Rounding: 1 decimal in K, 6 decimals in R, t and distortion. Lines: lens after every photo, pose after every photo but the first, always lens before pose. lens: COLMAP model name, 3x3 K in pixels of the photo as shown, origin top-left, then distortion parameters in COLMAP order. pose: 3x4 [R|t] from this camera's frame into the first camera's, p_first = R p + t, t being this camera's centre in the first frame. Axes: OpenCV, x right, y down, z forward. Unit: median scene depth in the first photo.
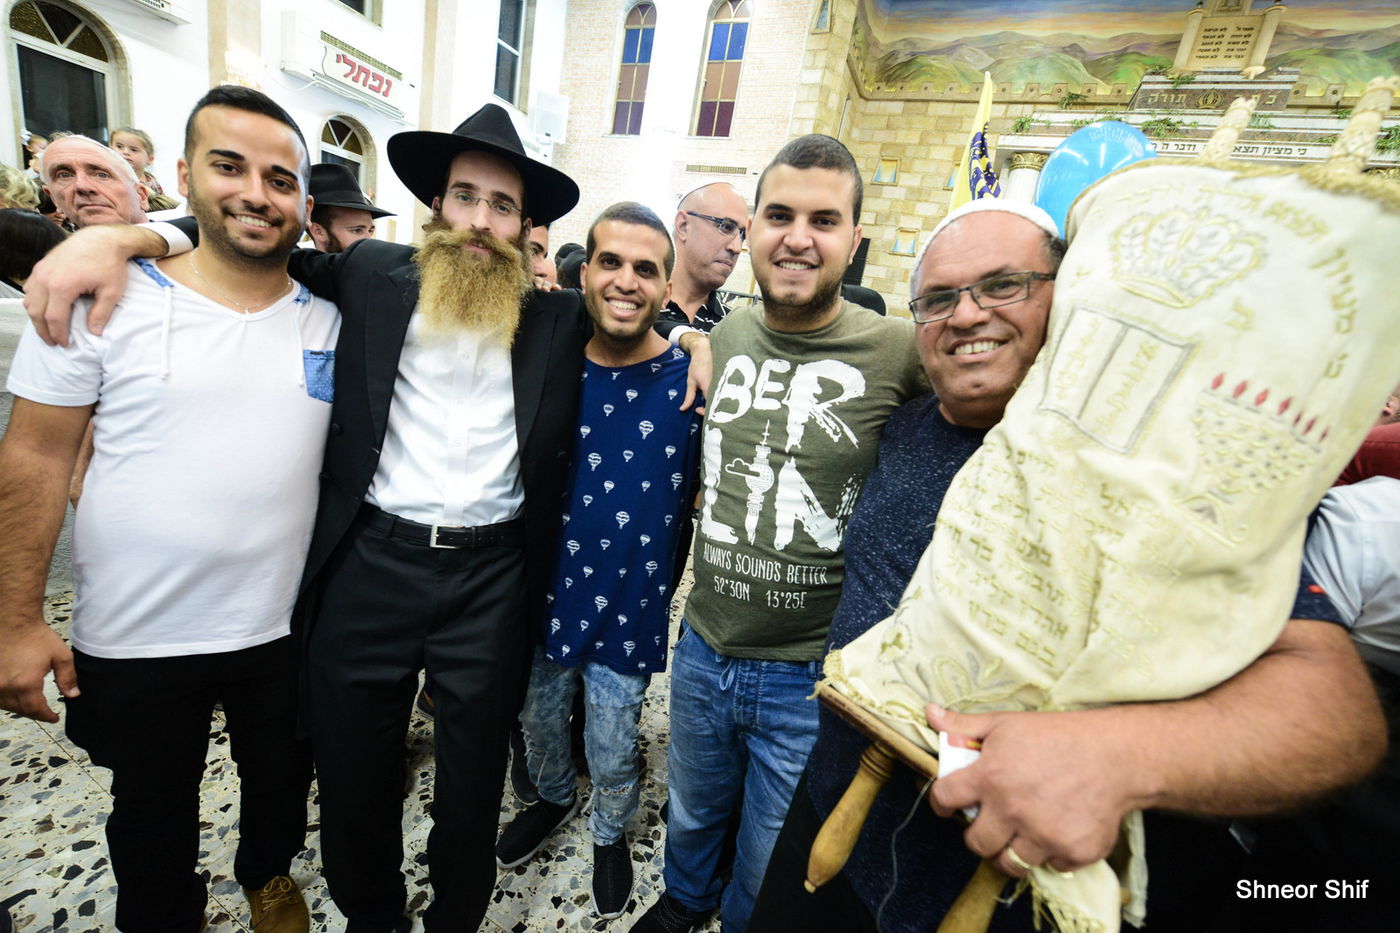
lens RADIAL K [[557.1, 0, 698.2], [0, 557.1, 471.0], [0, 0, 1]] dist [-0.002138, -0.000025]
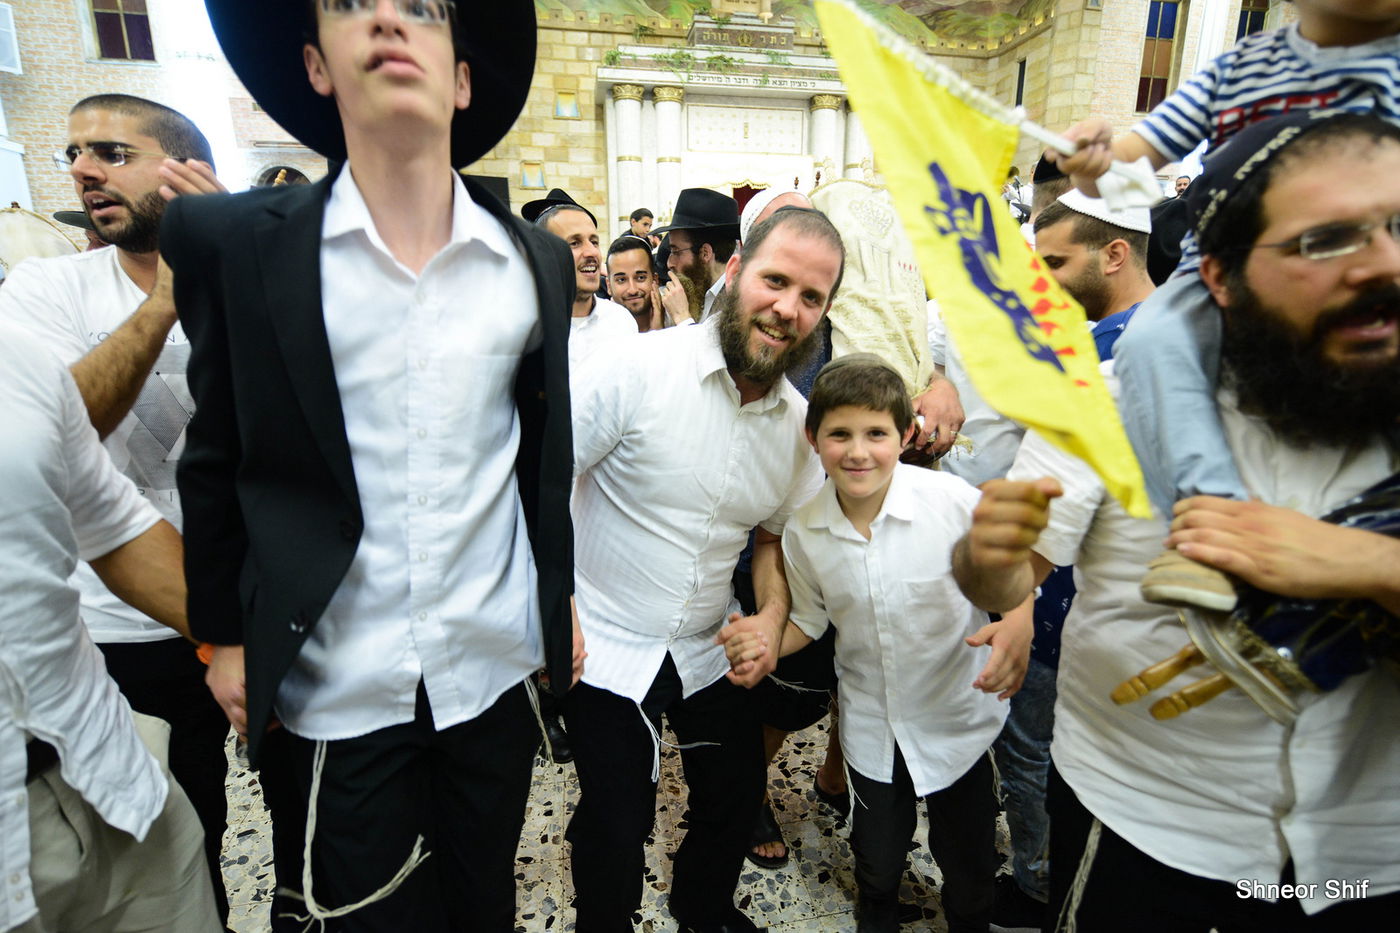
lens RADIAL K [[675.1, 0, 694.6], [0, 675.1, 467.8], [0, 0, 1]] dist [0.001161, 0.000083]
pose [[0.800064, -0.310587, 0.513258, -0.176216], [0.286394, 0.949504, 0.128141, -0.002805], [-0.527140, 0.044473, 0.848614, -0.122867]]
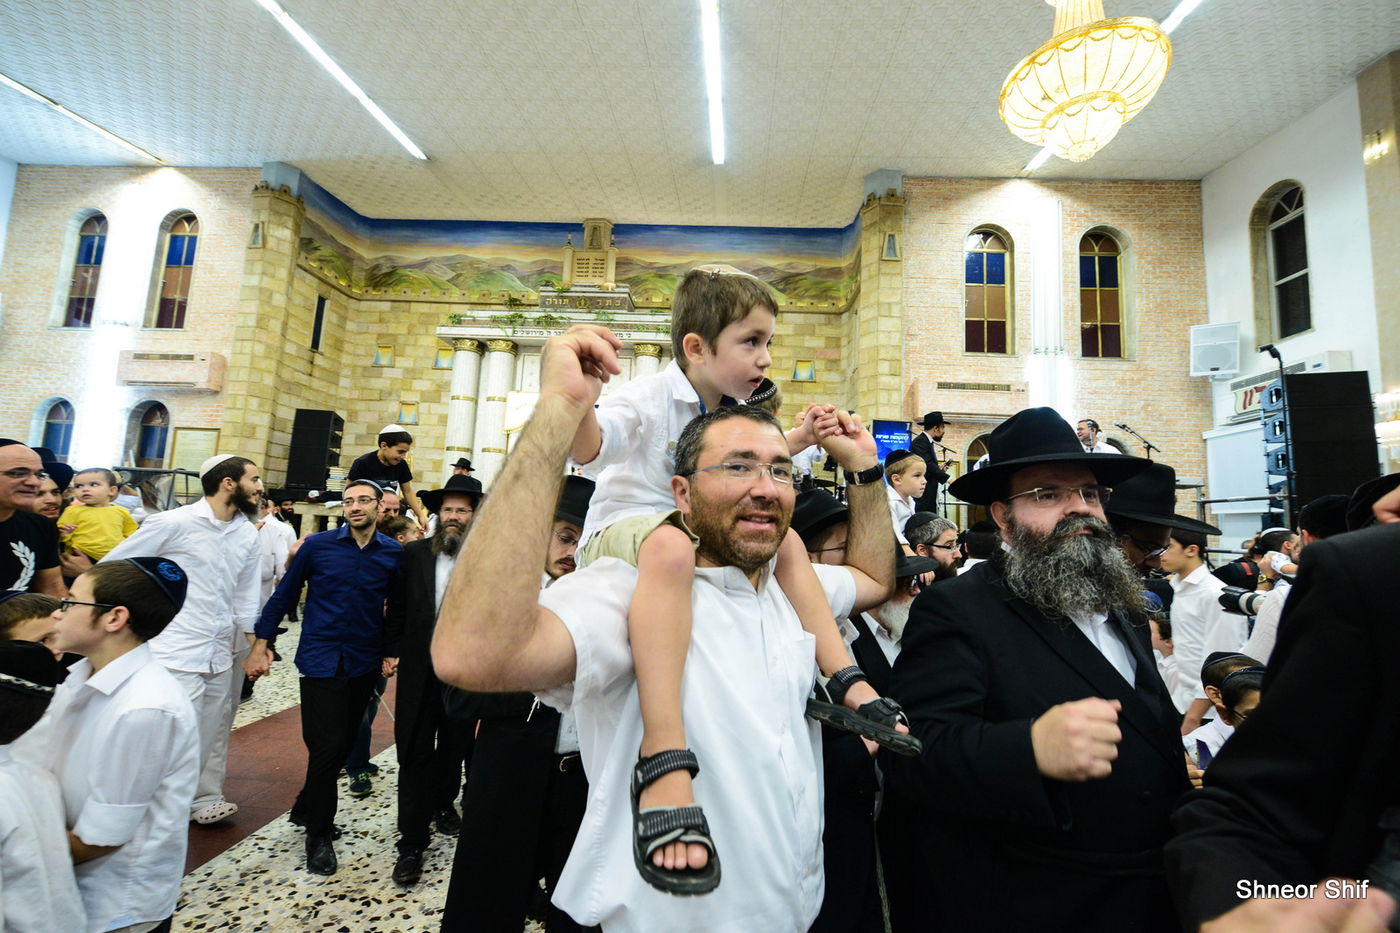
lens RADIAL K [[582.0, 0, 706.0], [0, 582.0, 465.8], [0, 0, 1]] dist [0.001776, -0.000295]
pose [[0.923323, -0.089659, 0.373412, 0.531161], [0.201365, 0.941003, -0.271965, 0.129428], [-0.326998, 0.326303, 0.886904, -0.193917]]
